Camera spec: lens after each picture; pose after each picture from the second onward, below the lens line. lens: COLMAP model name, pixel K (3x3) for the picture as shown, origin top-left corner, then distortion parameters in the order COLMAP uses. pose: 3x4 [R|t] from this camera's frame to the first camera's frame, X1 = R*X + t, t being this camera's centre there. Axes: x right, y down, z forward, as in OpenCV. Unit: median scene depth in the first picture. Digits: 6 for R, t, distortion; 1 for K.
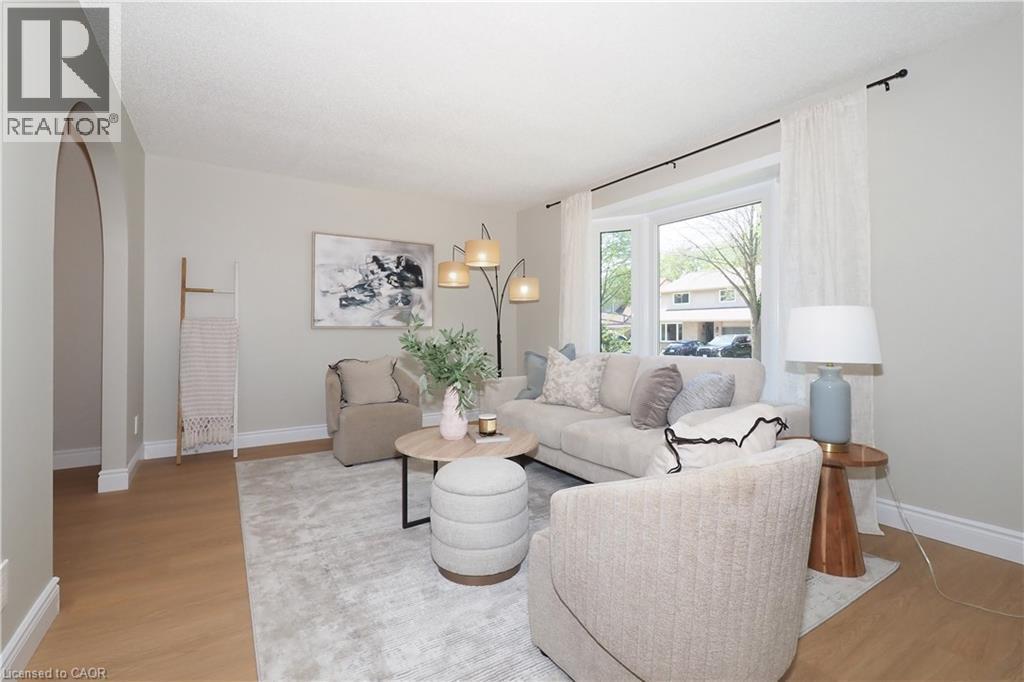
lens RADIAL K [[466.0, 0, 510.1], [0, 466.0, 327.7], [0, 0, 1]] dist [0.002389, 0.000443]
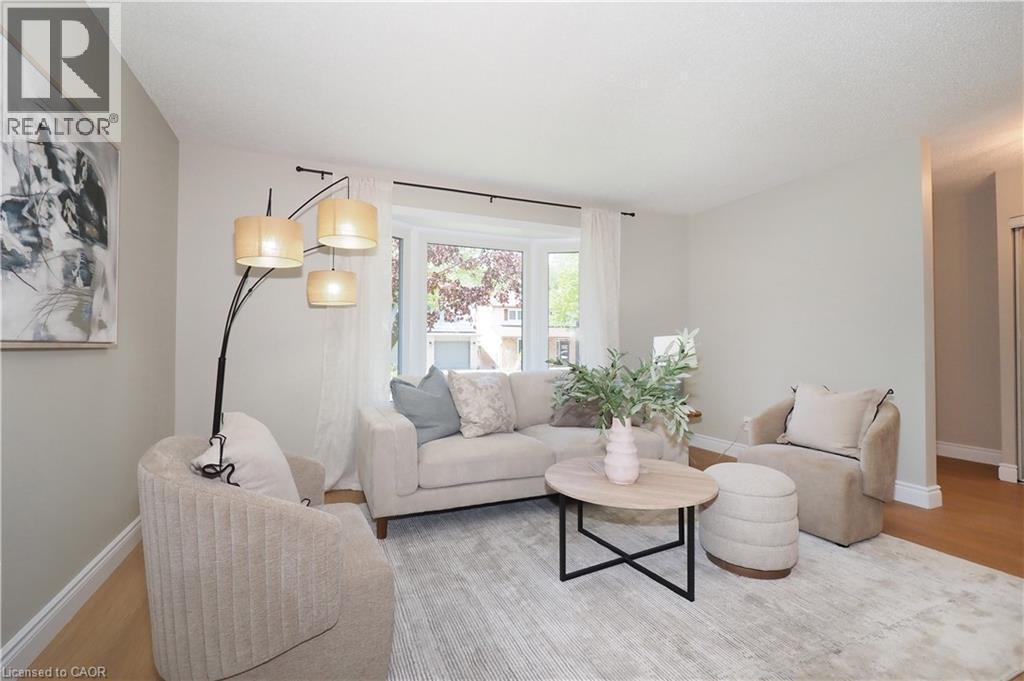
lens RADIAL K [[445.7, 0, 512.0], [0, 445.7, 340.5], [0, 0, 1]] dist [-0.000114, 0.000074]
pose [[0.153616, 0.012993, 0.988045, -0.762934], [-0.000280, 0.999914, -0.013106, 0.001323], [-0.988131, 0.001737, 0.153606, 0.873661]]
